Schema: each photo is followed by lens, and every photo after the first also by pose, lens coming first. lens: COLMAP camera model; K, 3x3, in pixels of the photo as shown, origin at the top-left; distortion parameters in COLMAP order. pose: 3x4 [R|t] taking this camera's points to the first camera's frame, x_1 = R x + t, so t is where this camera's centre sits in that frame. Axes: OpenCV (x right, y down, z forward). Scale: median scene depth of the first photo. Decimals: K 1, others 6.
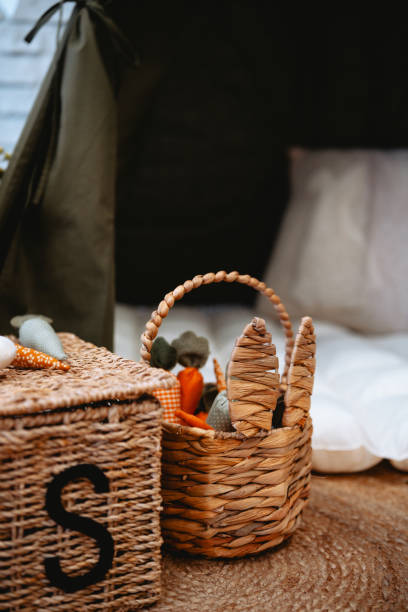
lens RADIAL K [[831.7, 0, 204.0], [0, 831.7, 306.0], [0, 0, 1]] dist [-0.130710, 0.465416]
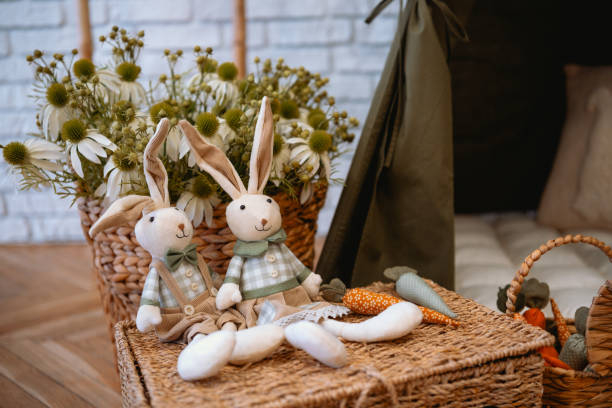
lens RADIAL K [[831.7, 0, 306.0], [0, 831.7, 204.0], [0, 0, 1]] dist [-0.130710, 0.465416]
pose [[0.988736, -0.026950, -0.147223, -0.193842], [0.031974, 0.998981, 0.031866, -0.148567], [0.146214, -0.036215, 0.988590, -0.259829]]
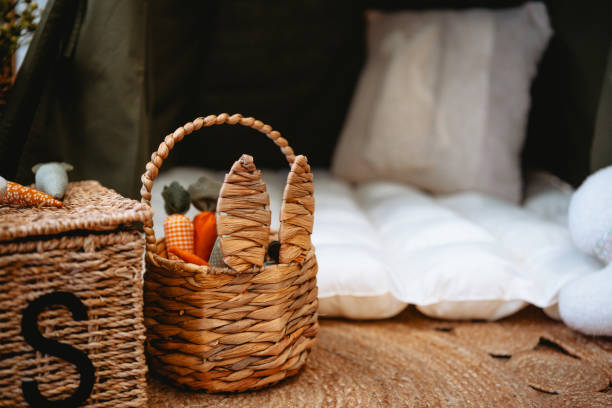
lens RADIAL K [[831.7, 0, 306.0], [0, 831.7, 204.0], [0, 0, 1]] dist [-0.130710, 0.465416]
pose [[0.999268, -0.007988, -0.037411, 0.172905], [0.008822, 0.999715, 0.022194, 0.051387], [0.037223, -0.022508, 0.999053, -0.020290]]
